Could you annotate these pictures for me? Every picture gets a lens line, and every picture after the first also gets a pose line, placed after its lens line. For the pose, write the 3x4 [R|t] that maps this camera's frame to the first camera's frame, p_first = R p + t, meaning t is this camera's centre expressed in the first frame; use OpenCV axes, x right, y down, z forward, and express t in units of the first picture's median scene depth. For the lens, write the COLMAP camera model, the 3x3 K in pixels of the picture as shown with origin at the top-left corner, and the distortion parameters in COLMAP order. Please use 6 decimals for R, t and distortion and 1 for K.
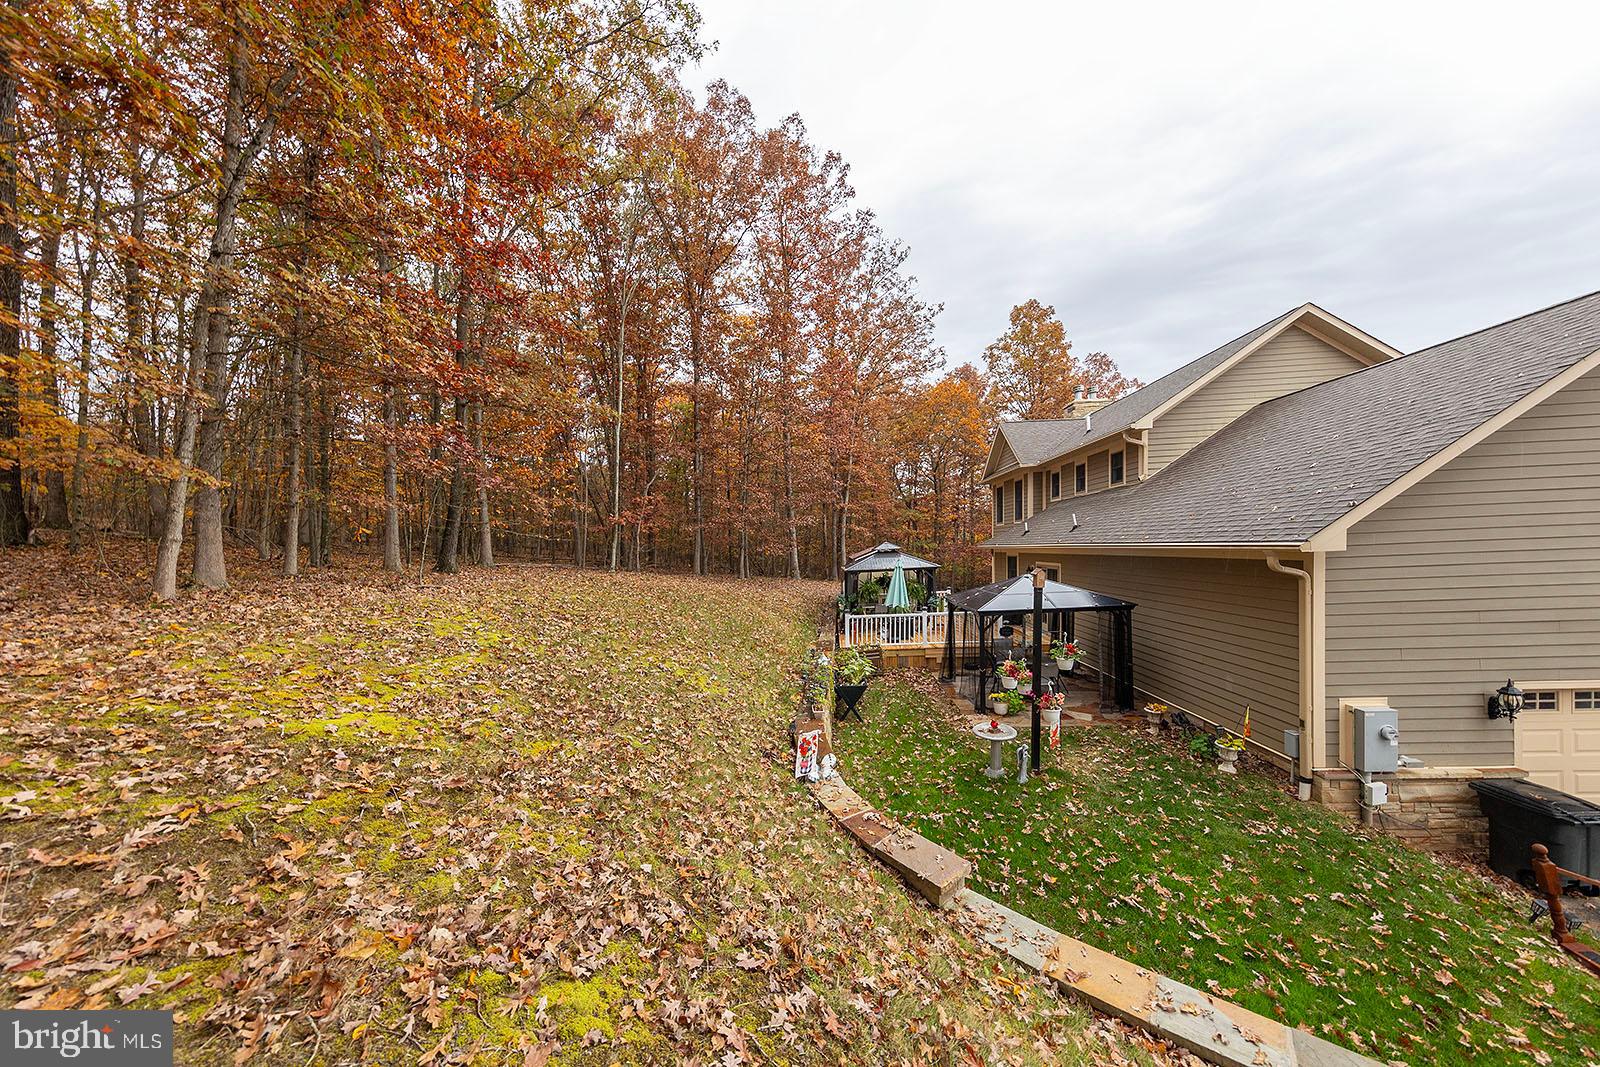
lens RADIAL K [[516.2, 0, 800.0], [0, 516.2, 533.5], [0, 0, 1]] dist [0.000726, 0.000088]
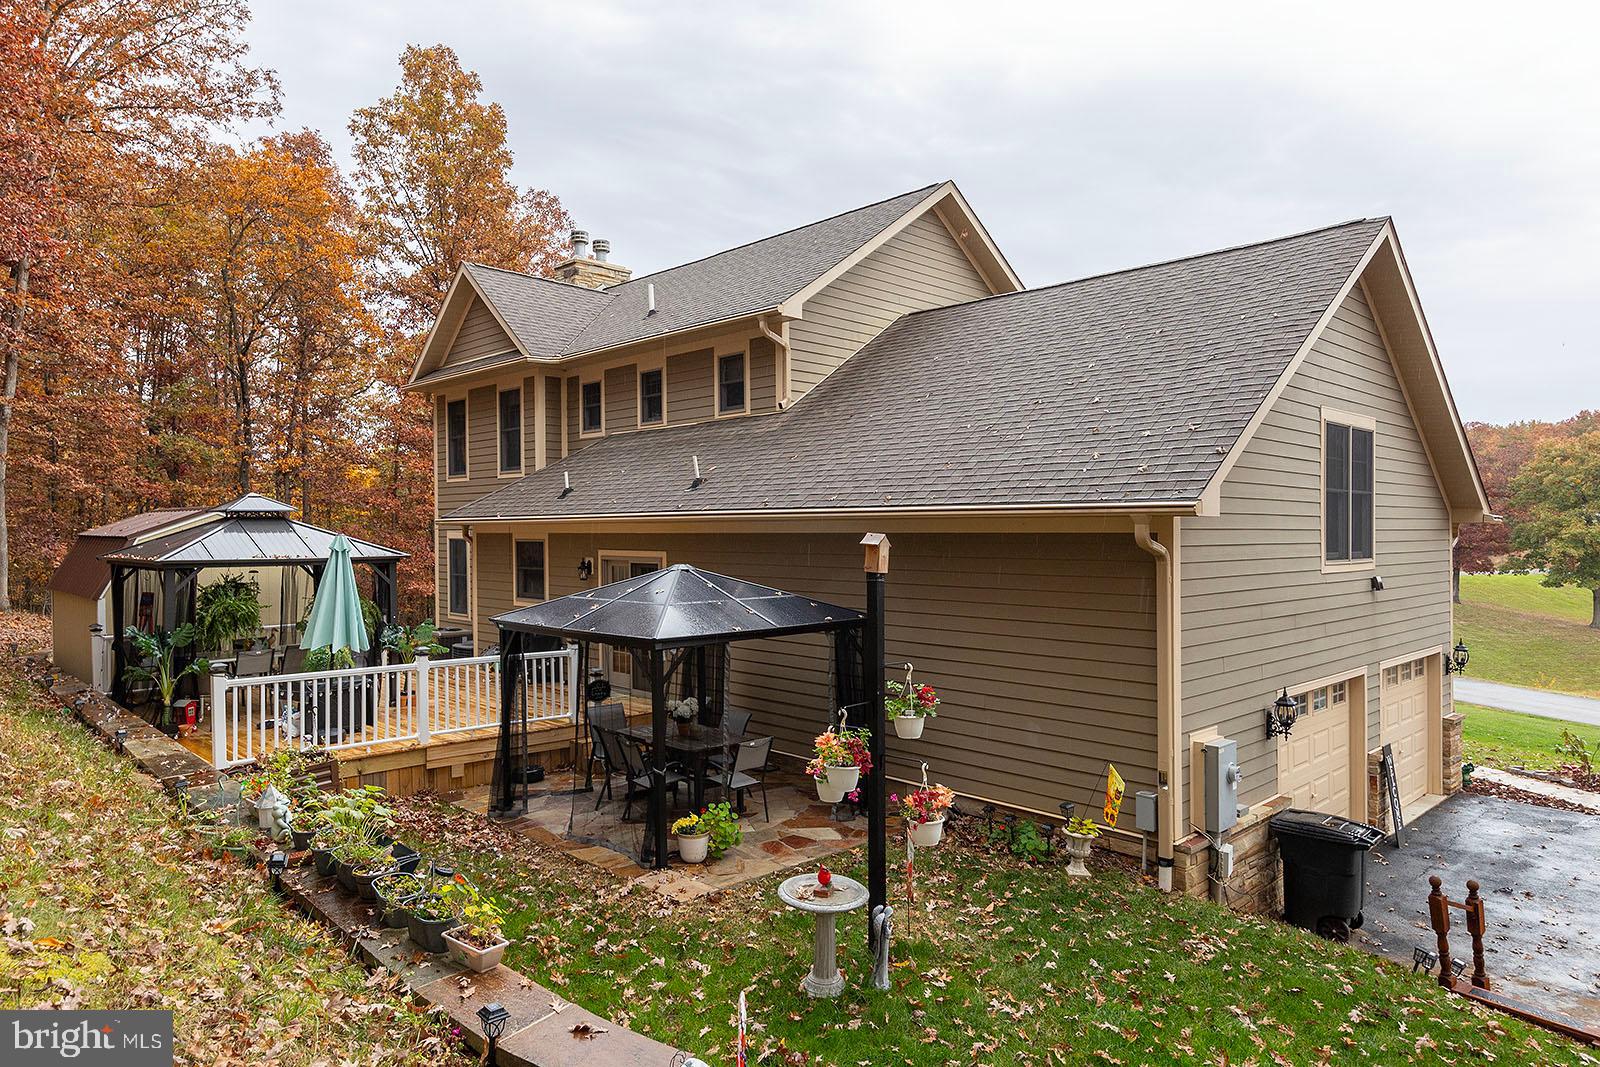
lens RADIAL K [[1031.0, 0, 799.8], [0, 1031.0, 557.9], [0, 0, 1]] dist [-0.001575, 0.001893]
pose [[0.682070, 0.021976, 0.730956, -0.141247], [-0.047850, 0.998747, 0.014622, 0.041787], [-0.729719, -0.044950, 0.682268, 0.208694]]
